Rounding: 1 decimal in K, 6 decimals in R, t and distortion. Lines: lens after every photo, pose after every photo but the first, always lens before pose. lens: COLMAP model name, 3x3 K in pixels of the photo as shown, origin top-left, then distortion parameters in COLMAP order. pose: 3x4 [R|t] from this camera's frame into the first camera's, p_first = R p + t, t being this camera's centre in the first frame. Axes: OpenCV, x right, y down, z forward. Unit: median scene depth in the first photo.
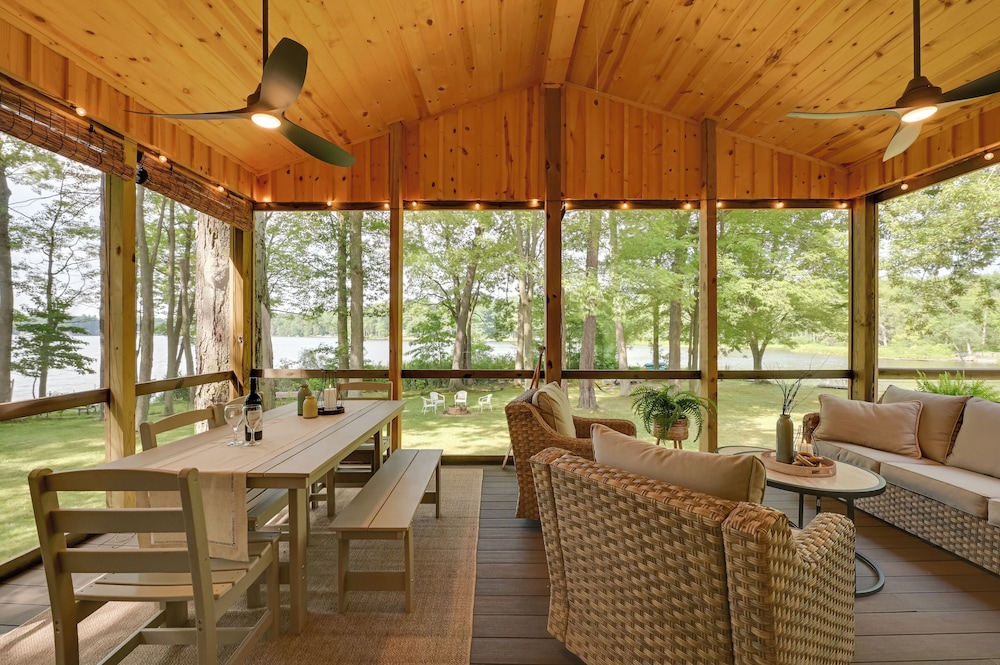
lens RADIAL K [[420.9, 0, 502.9], [0, 420.9, 338.6], [0, 0, 1]] dist [-0.024705, -0.001229]
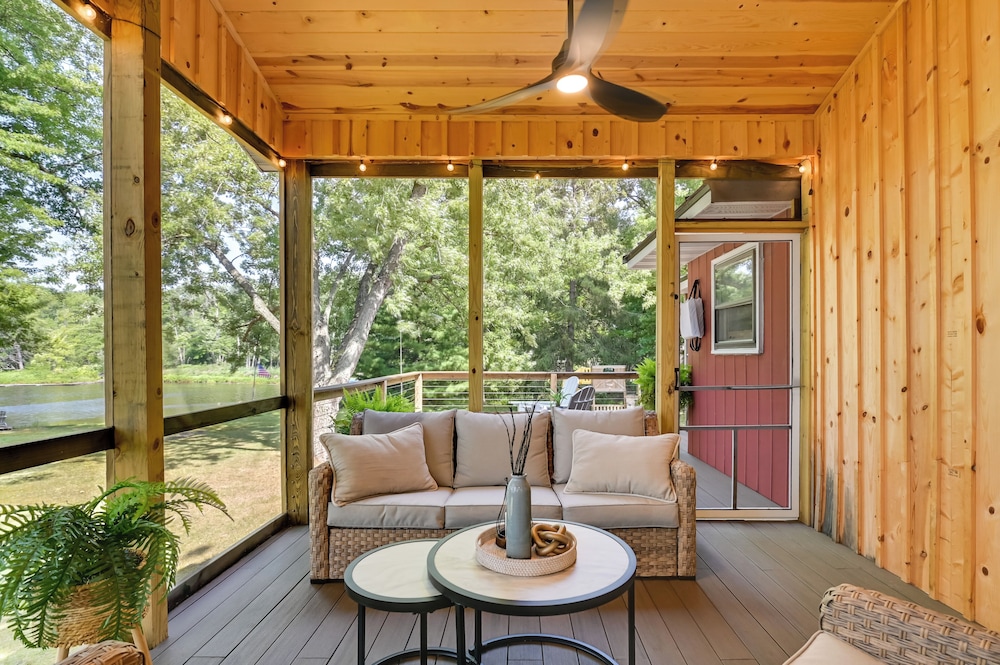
lens RADIAL K [[503.9, 0, 513.4], [0, 503.9, 360.1], [0, 0, 1]] dist [-0.004568, -0.001795]
pose [[0.018360, -0.011414, 0.999766, -0.027494], [0.011577, 0.999870, 0.011203, 0.007833], [-0.999764, 0.011369, 0.018490, 0.585222]]
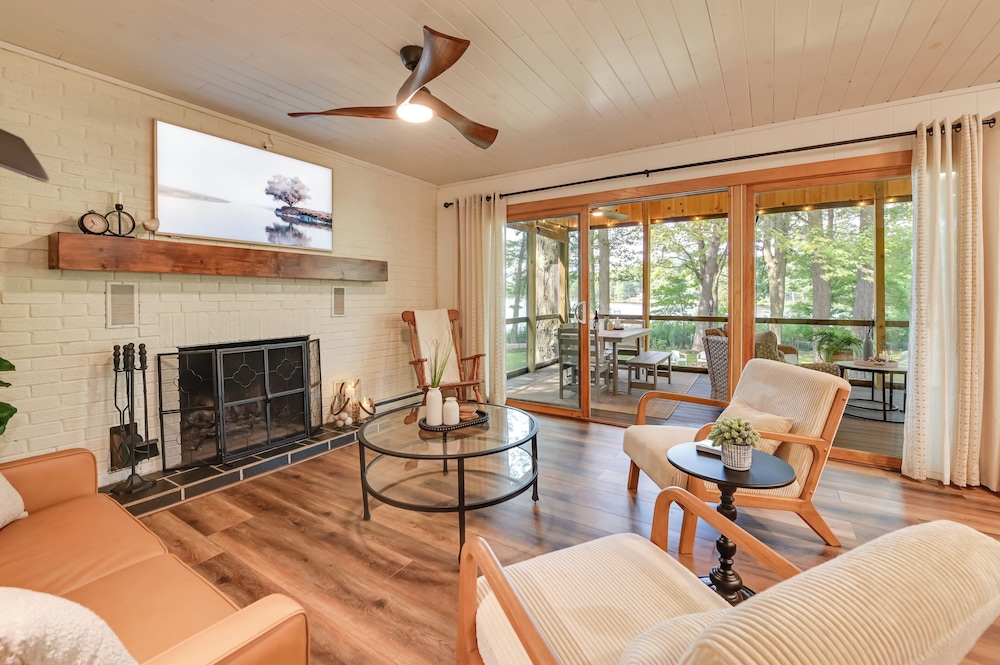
lens RADIAL K [[420.9, 0, 471.9], [0, 420.9, 307.4], [0, 0, 1]] dist [-0.024705, -0.001229]
pose [[0.813300, 0.010745, -0.581746, 0.179292], [-0.002454, 0.999884, 0.015037, 0.015849], [0.581840, -0.010803, 0.813232, -0.877584]]
